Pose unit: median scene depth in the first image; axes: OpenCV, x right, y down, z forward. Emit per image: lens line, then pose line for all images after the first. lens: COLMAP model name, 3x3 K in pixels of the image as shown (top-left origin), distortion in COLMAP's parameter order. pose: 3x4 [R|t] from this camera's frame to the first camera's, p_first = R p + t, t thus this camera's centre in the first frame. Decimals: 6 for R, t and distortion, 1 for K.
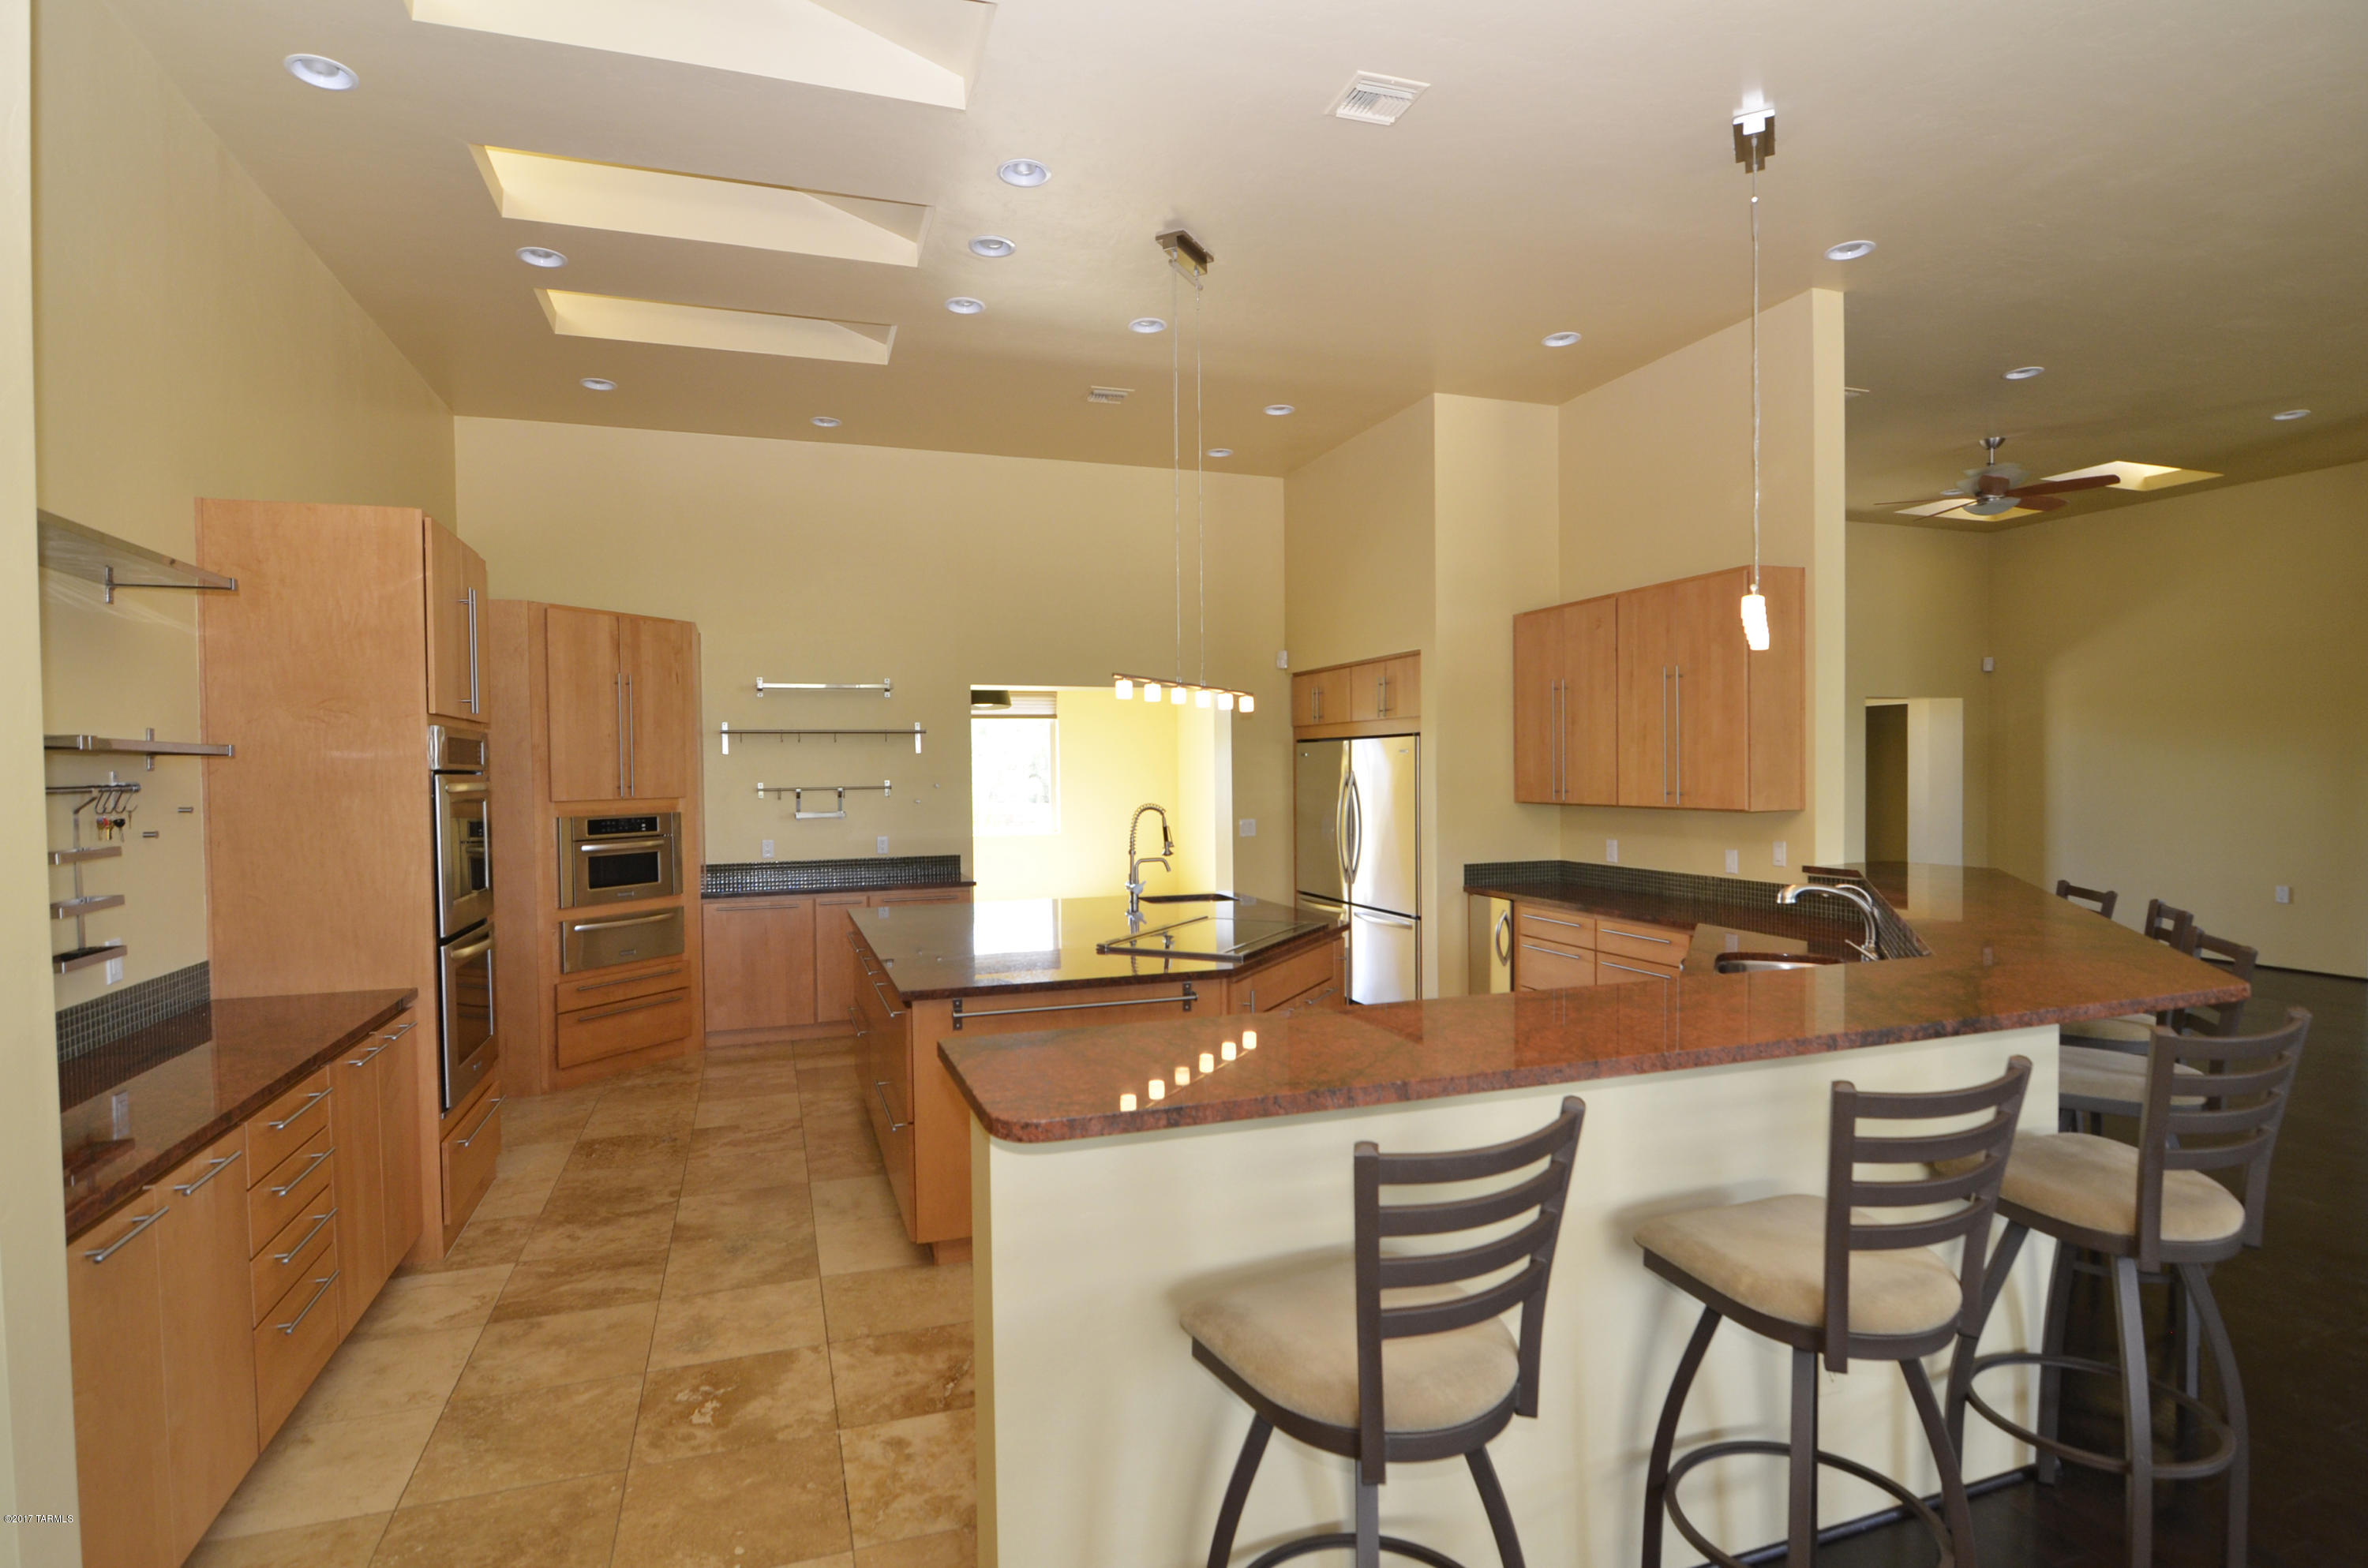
lens RADIAL K [[1201.6, 0, 1179.3], [0, 1201.6, 792.0], [0, 0, 1]] dist [-0.000589, -0.000697]
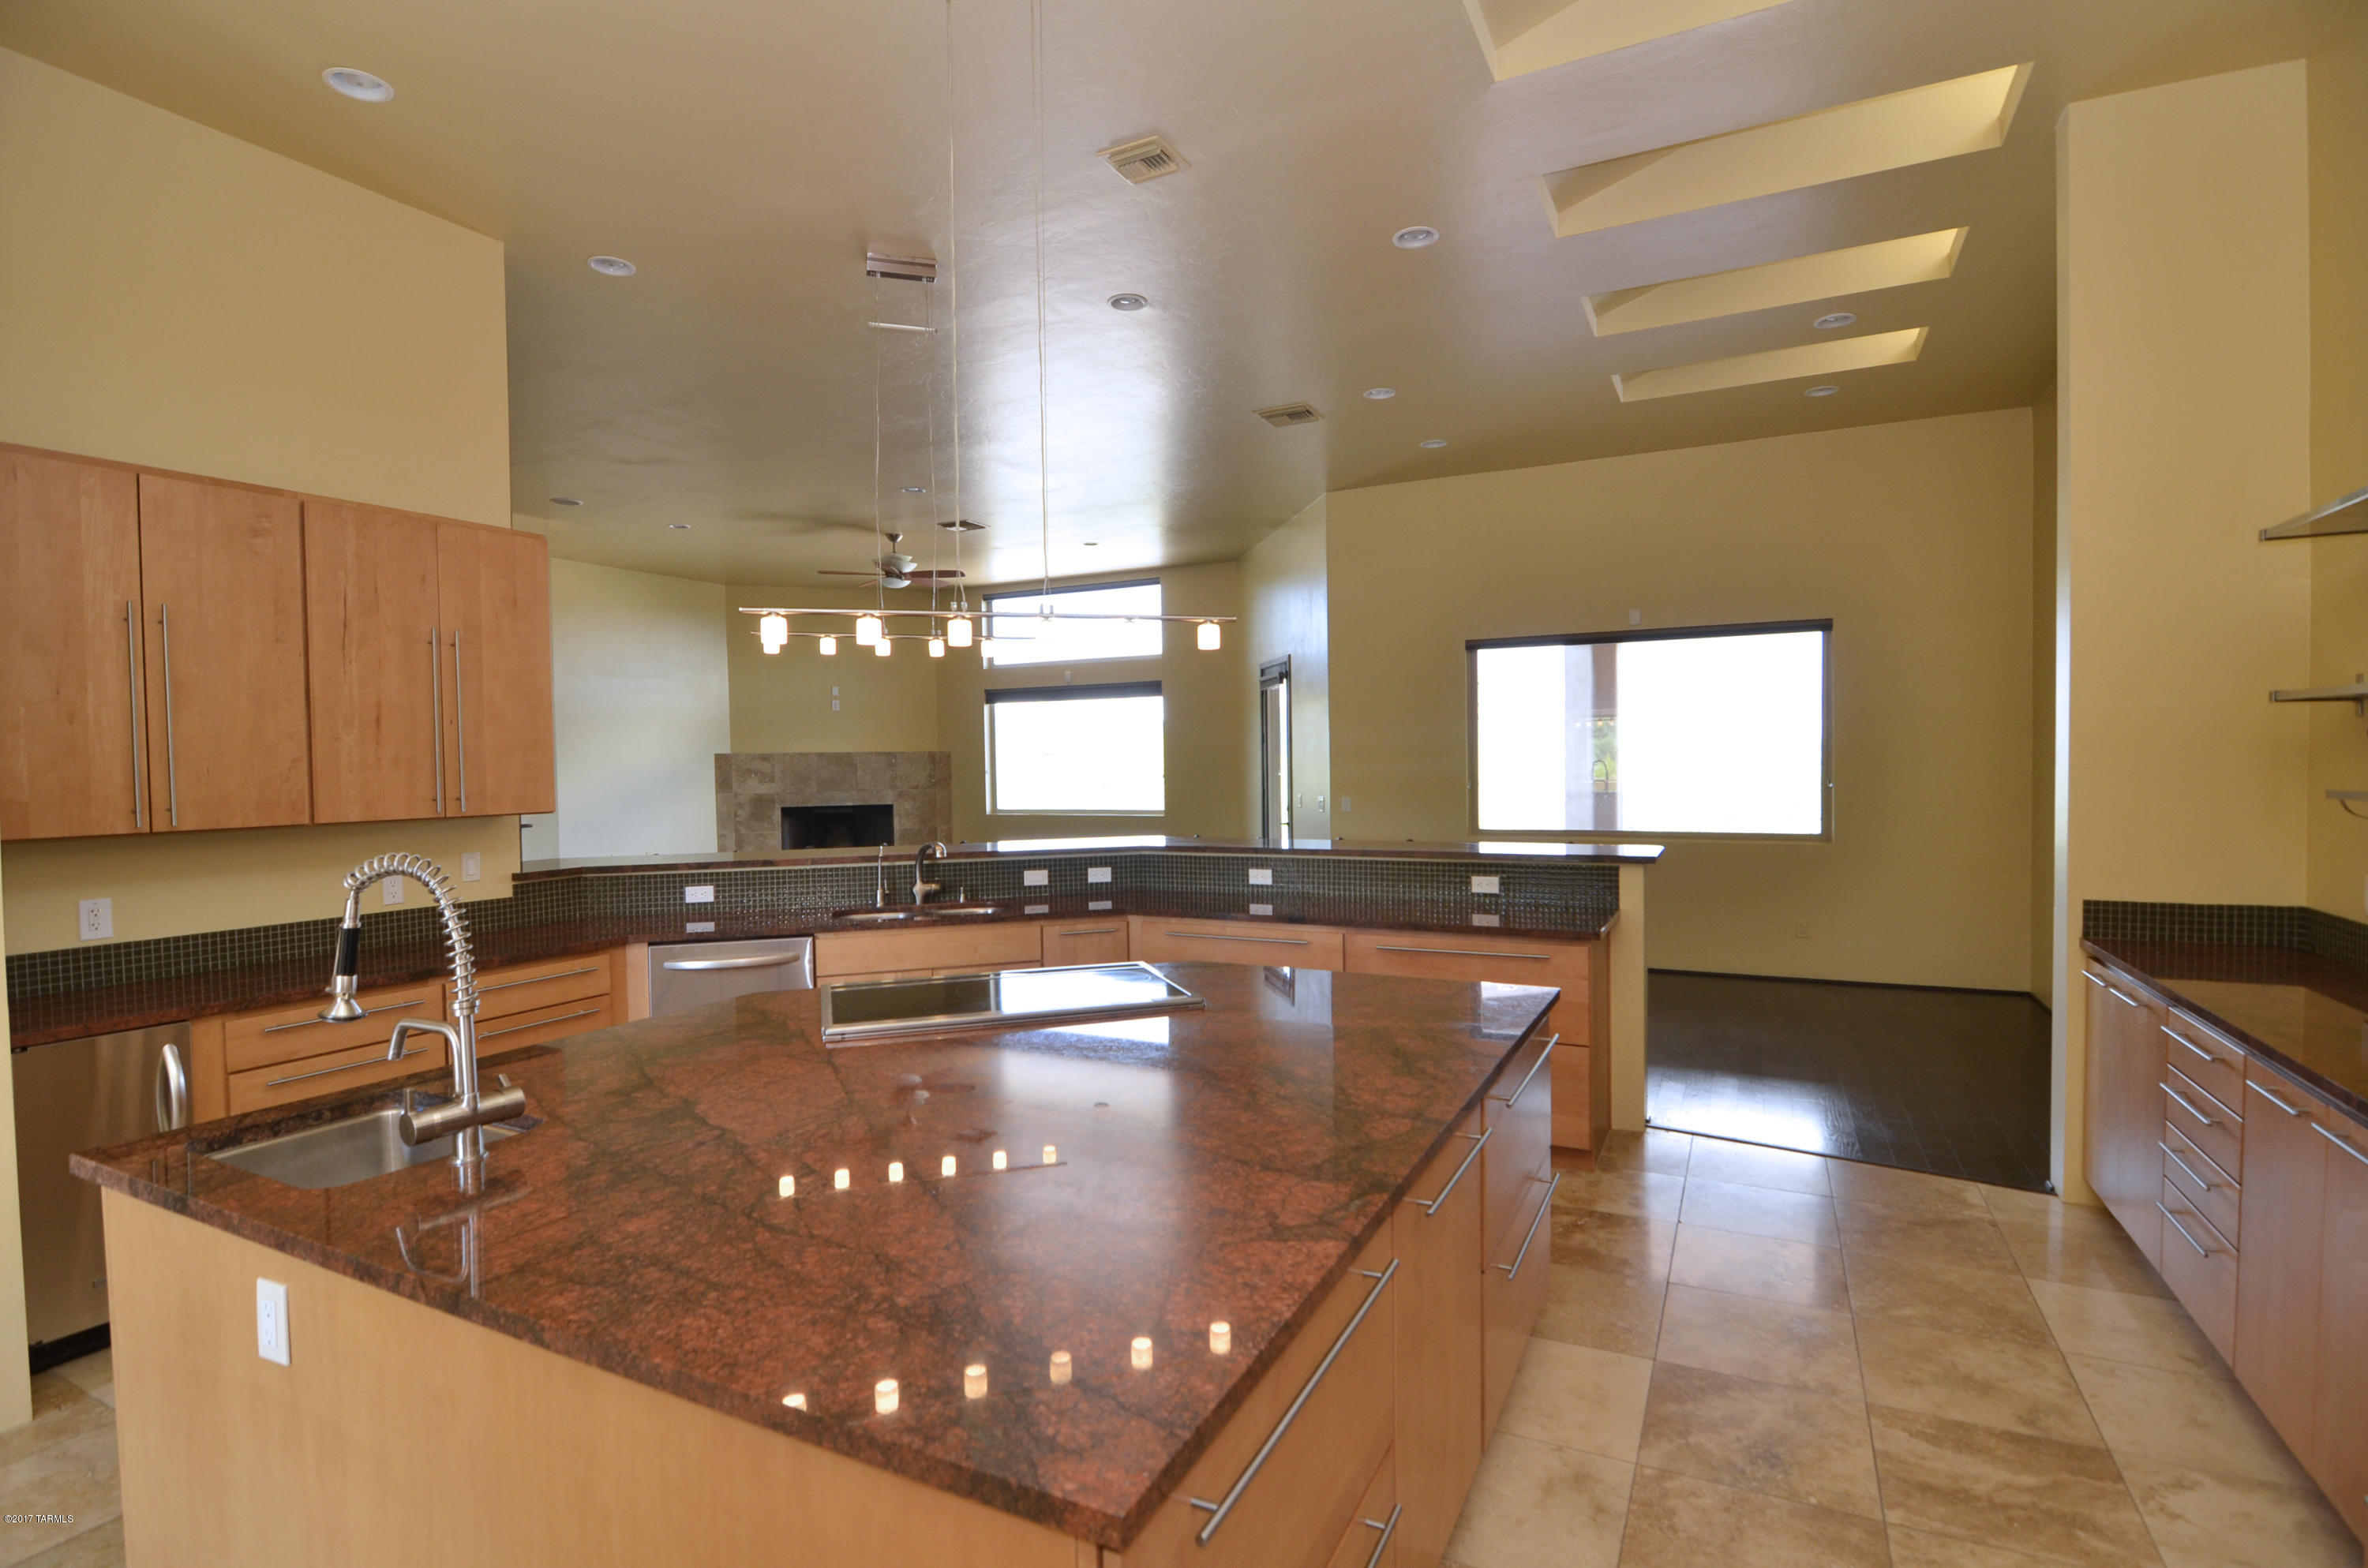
lens RADIAL K [[1149.1, 0, 1181.6], [0, 1149.1, 773.0], [0, 0, 1]] dist [-0.001436, -0.004894]
pose [[-0.695055, 0.014032, 0.718819, -0.423848], [0.037009, 0.999182, 0.016281, -0.010047], [-0.718003, 0.037919, -0.695006, 1.162012]]
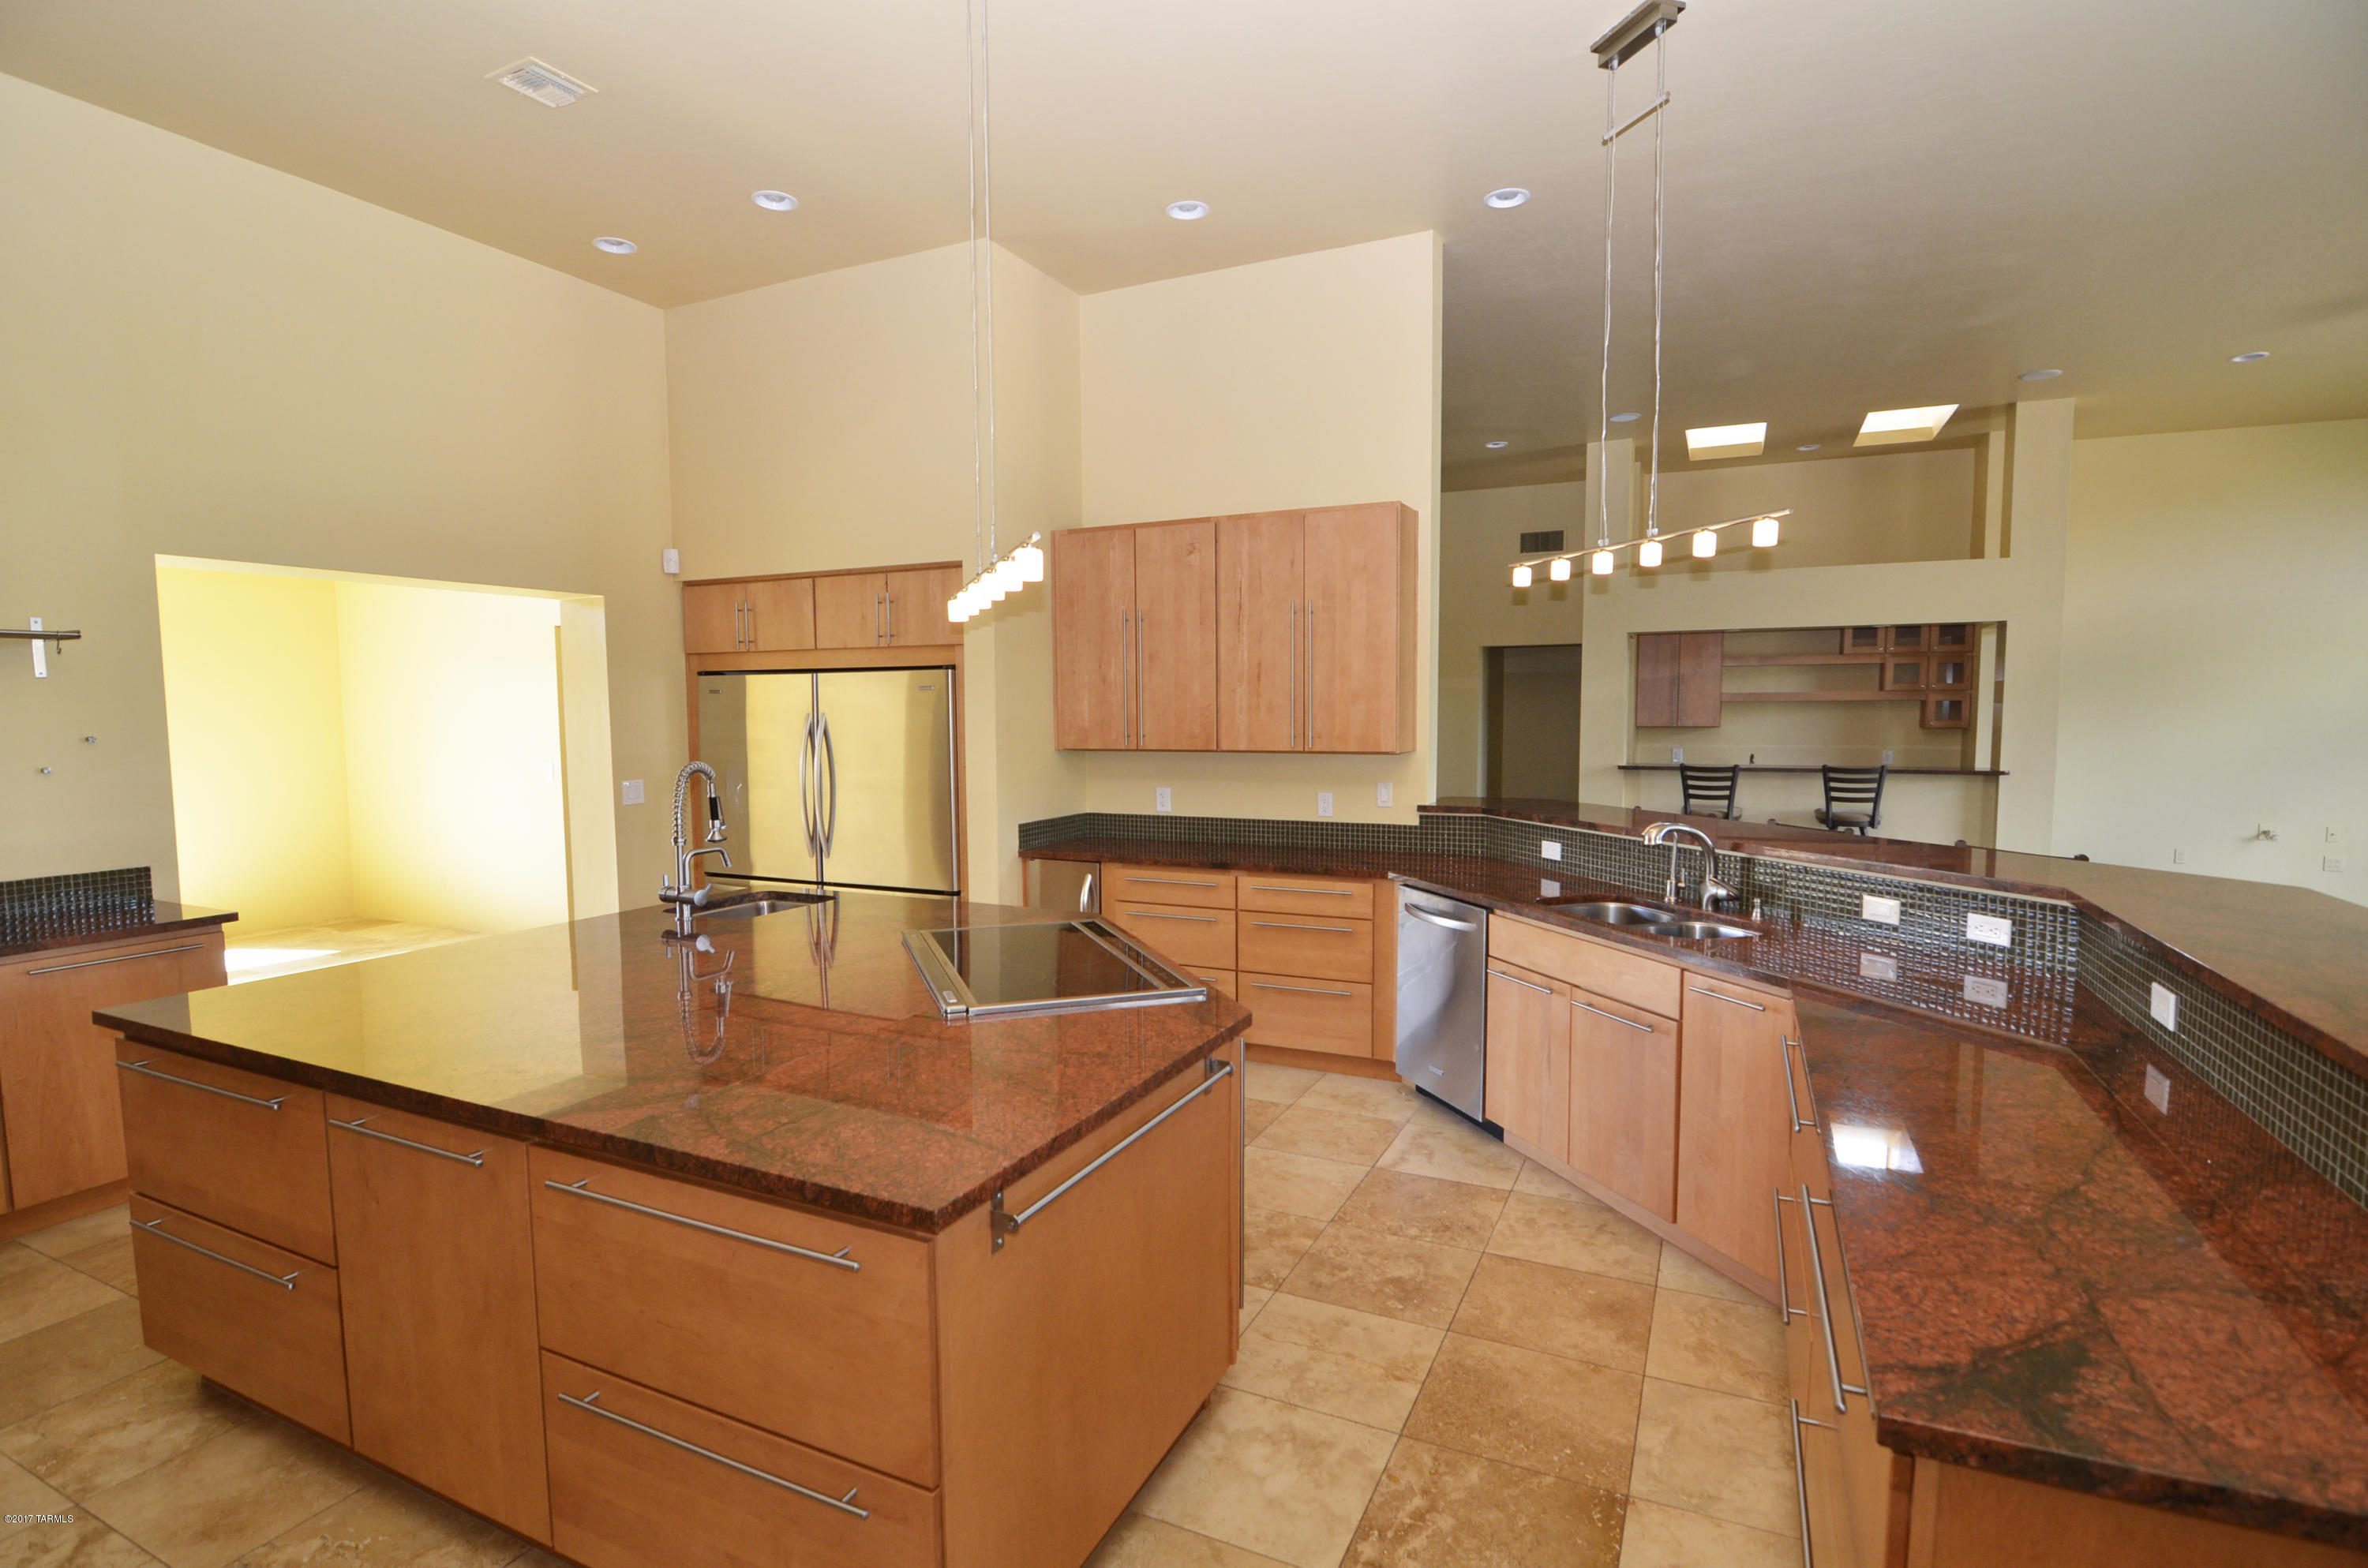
lens RADIAL K [[1149.1, 0, 1176.0], [0, 1149.1, 806.8], [0, 0, 1]] dist [-0.001436, -0.004894]
pose [[0.708427, -0.055167, 0.703625, -0.299435], [0.011934, 0.997734, 0.066211, -0.005027], [-0.705683, -0.038508, 0.707480, 0.422803]]
